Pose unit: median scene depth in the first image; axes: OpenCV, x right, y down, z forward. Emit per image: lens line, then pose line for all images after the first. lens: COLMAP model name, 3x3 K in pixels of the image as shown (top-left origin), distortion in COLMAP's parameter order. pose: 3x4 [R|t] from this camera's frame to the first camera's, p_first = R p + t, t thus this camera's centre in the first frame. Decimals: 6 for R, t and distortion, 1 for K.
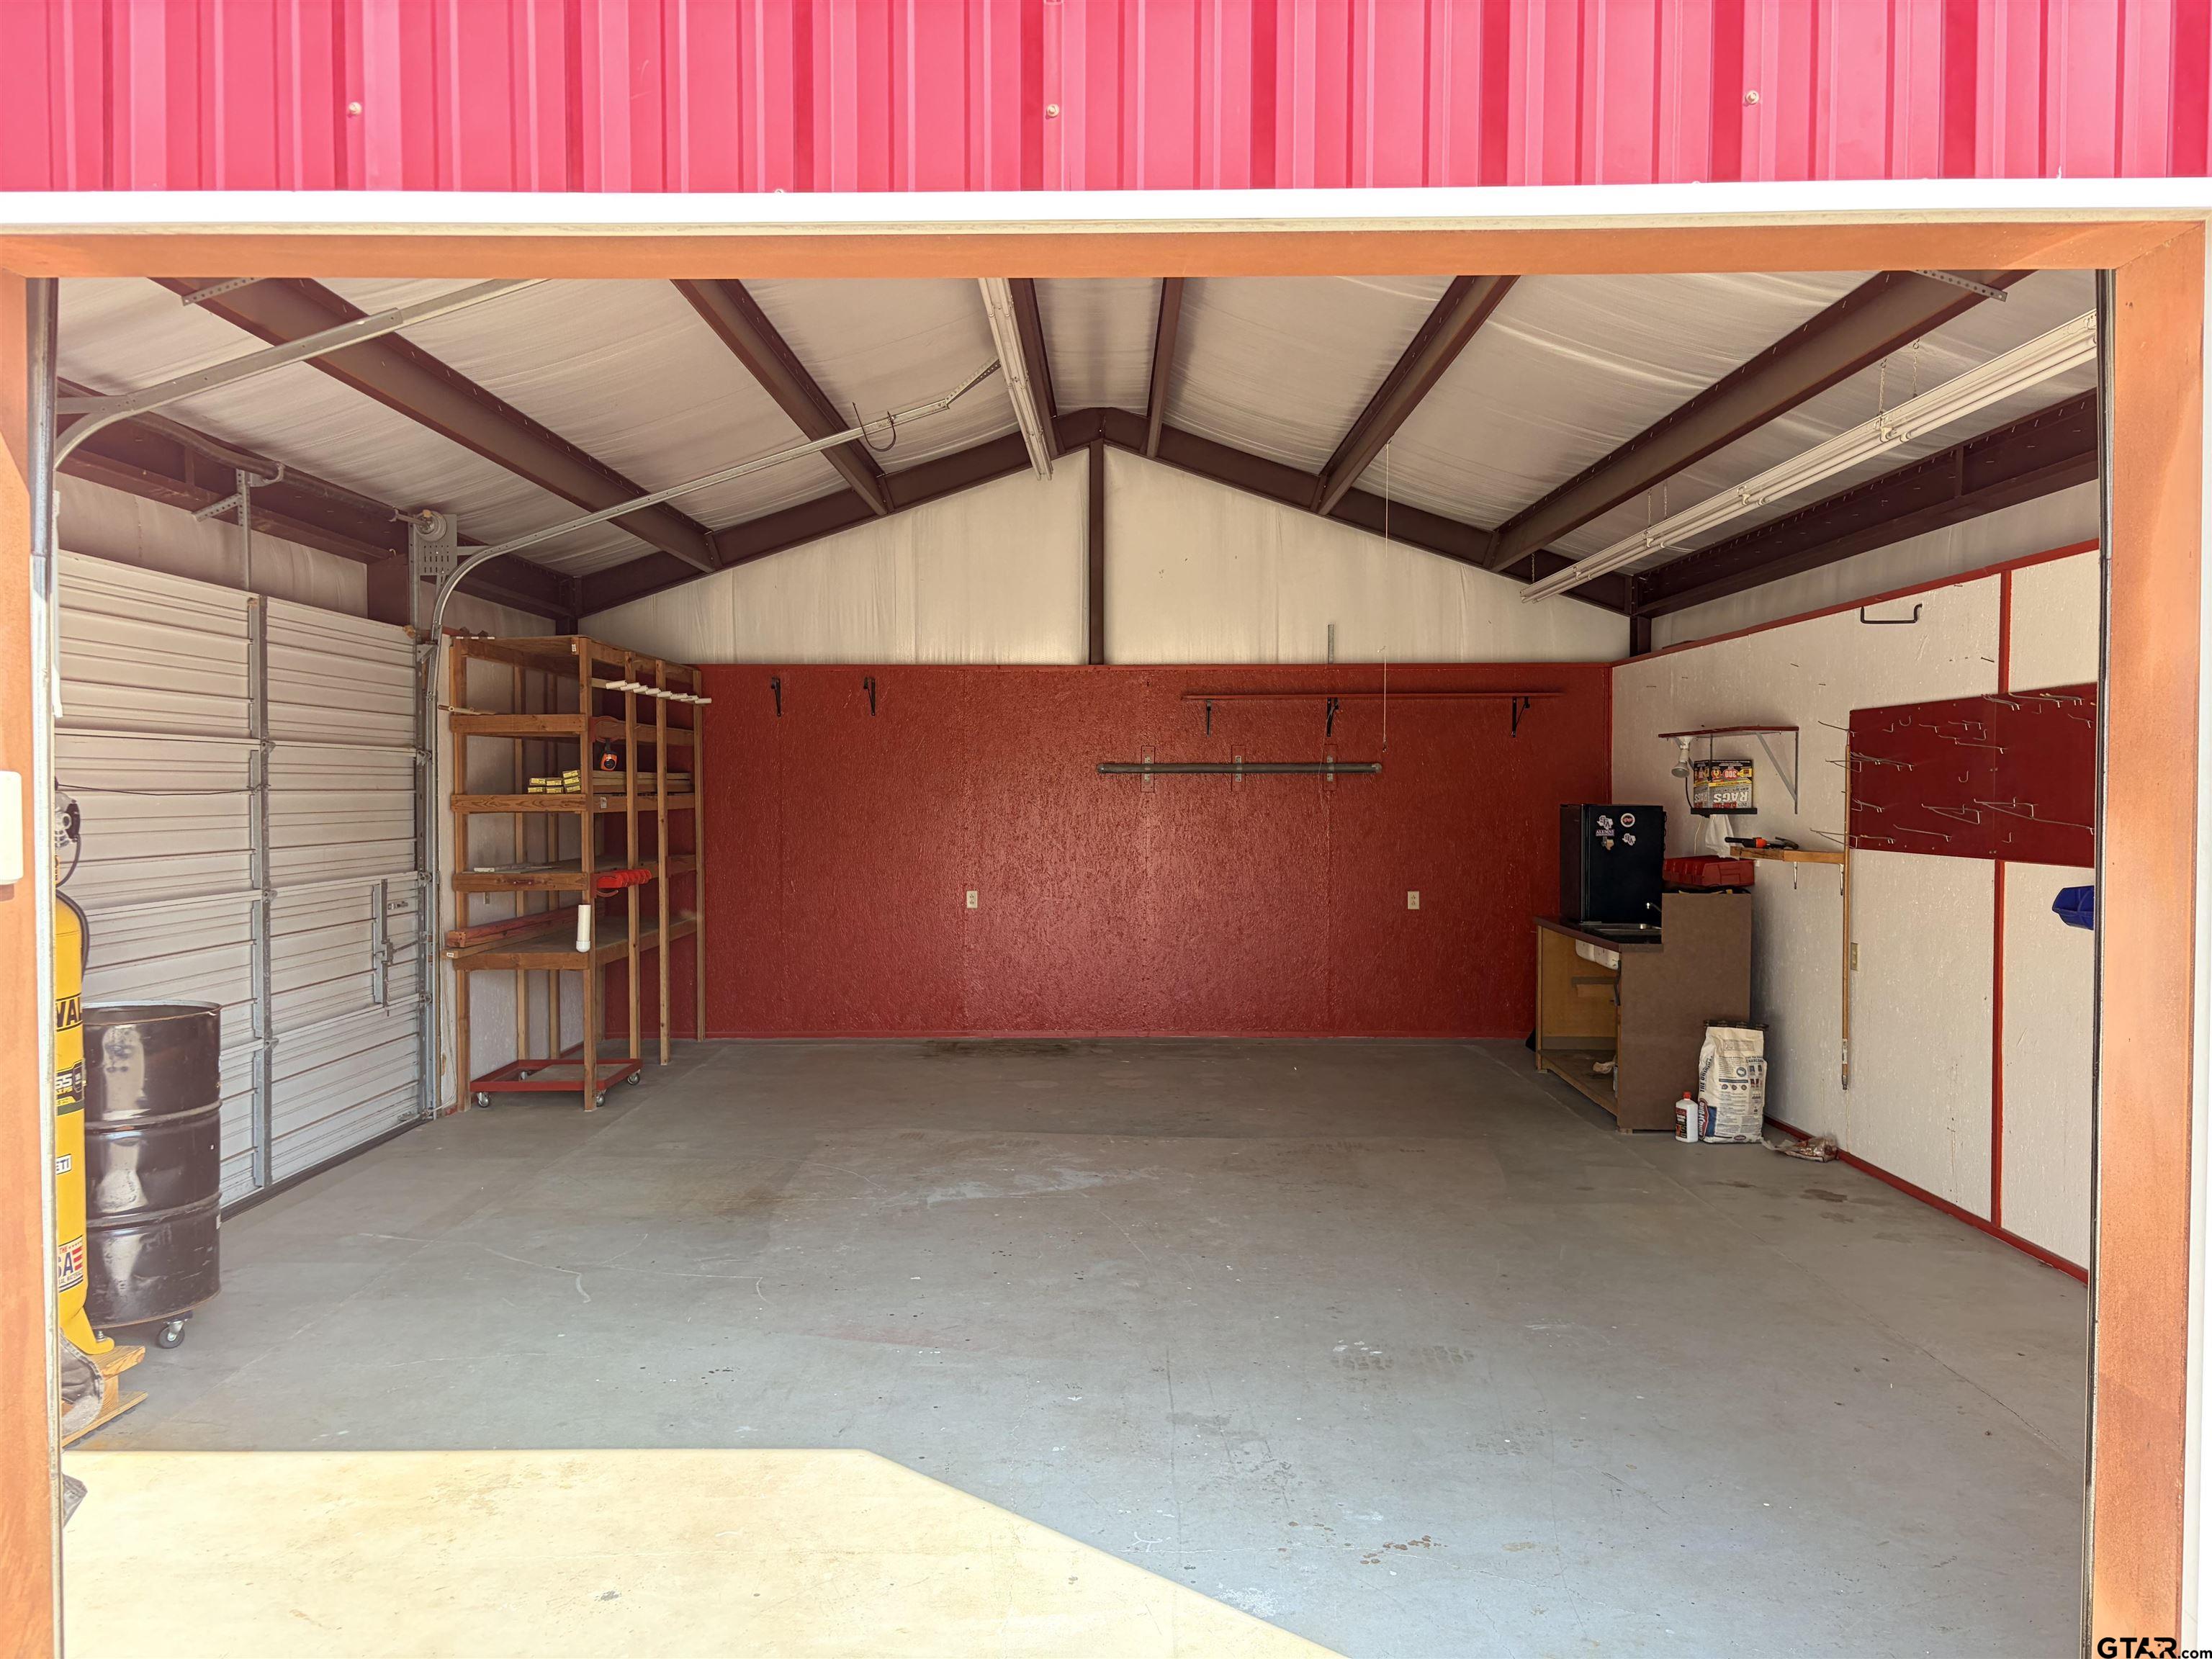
lens RADIAL K [[1671.5, 0, 1102.3], [0, 1671.5, 837.4], [0, 0, 1]] dist [0.047645, -0.052796]
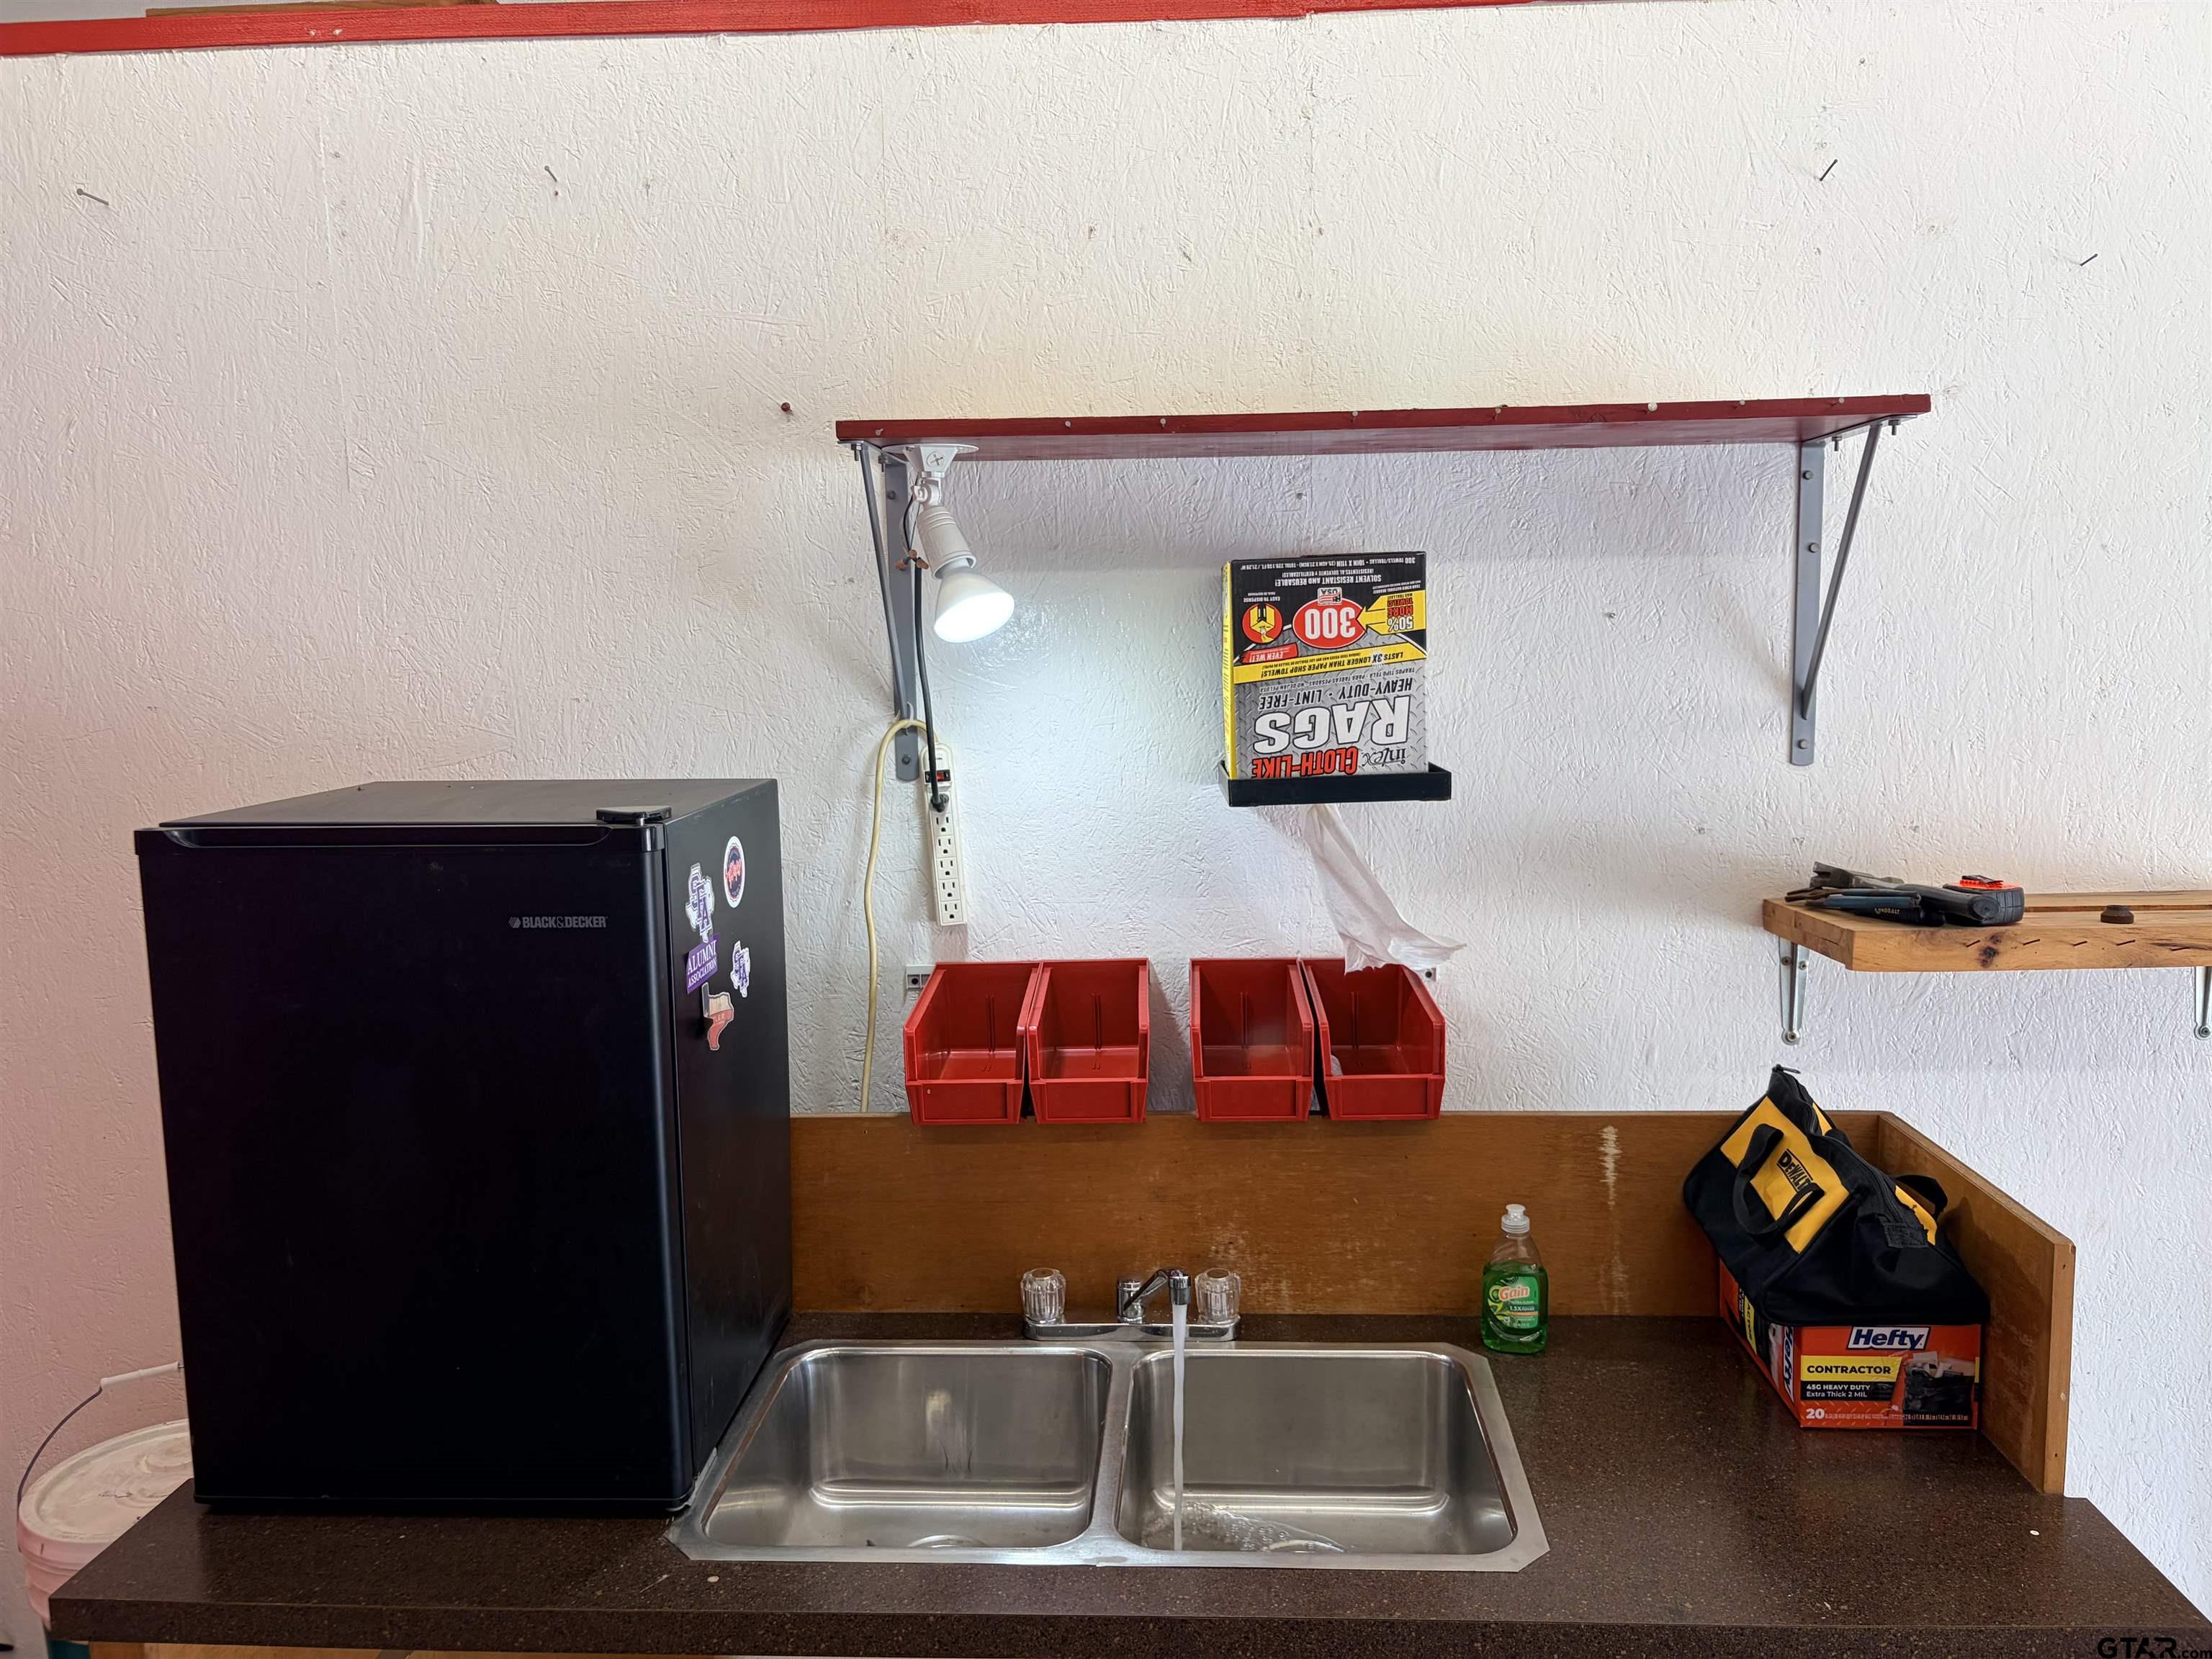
lens RADIAL K [[1671.5, 0, 1102.3], [0, 1671.5, 837.4], [0, 0, 1]] dist [0.047645, -0.052796]
pose [[0.054523, -0.131069, 0.989873, 0.152436], [0.048544, 0.990523, 0.128482, -0.043239], [-0.997332, 0.041048, 0.060369, 1.124870]]
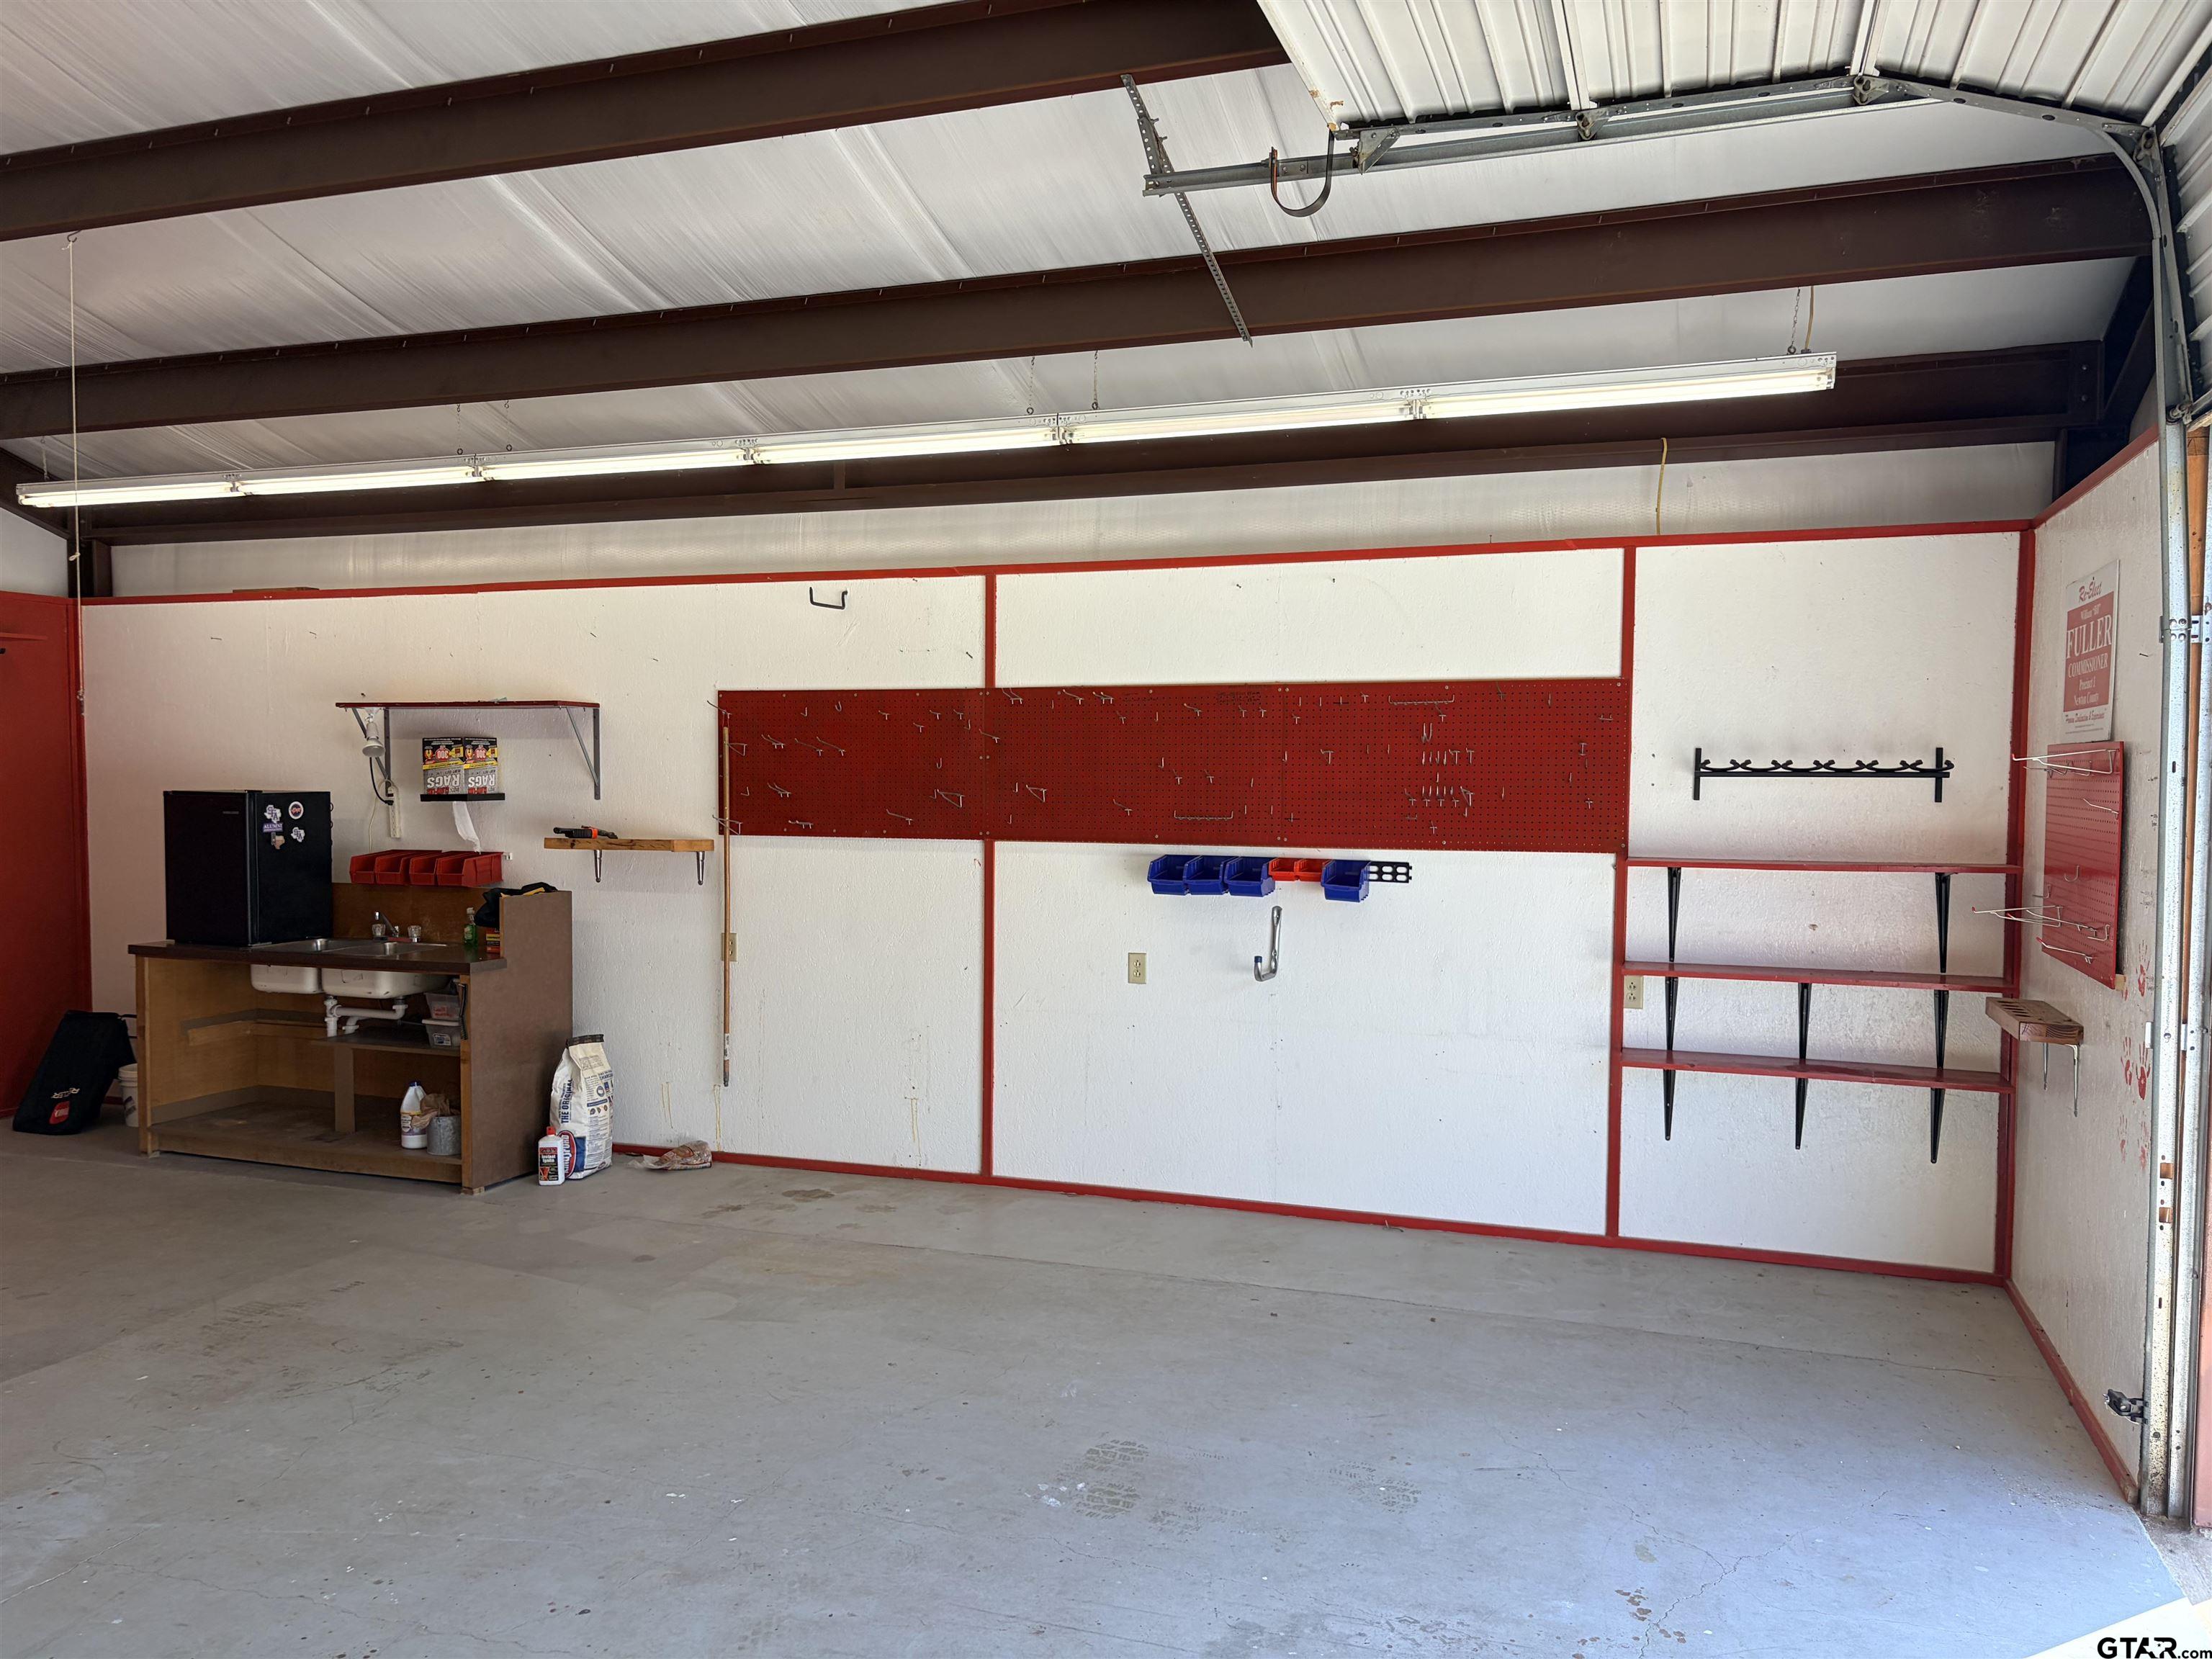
lens RADIAL K [[1671.5, 0, 1102.3], [0, 1671.5, 837.4], [0, 0, 1]] dist [0.047645, -0.052796]
pose [[0.334966, -0.038398, 0.941448, -0.360907], [0.023155, 0.999203, 0.032515, -0.017210], [-0.941946, 0.010908, 0.335588, 0.450989]]
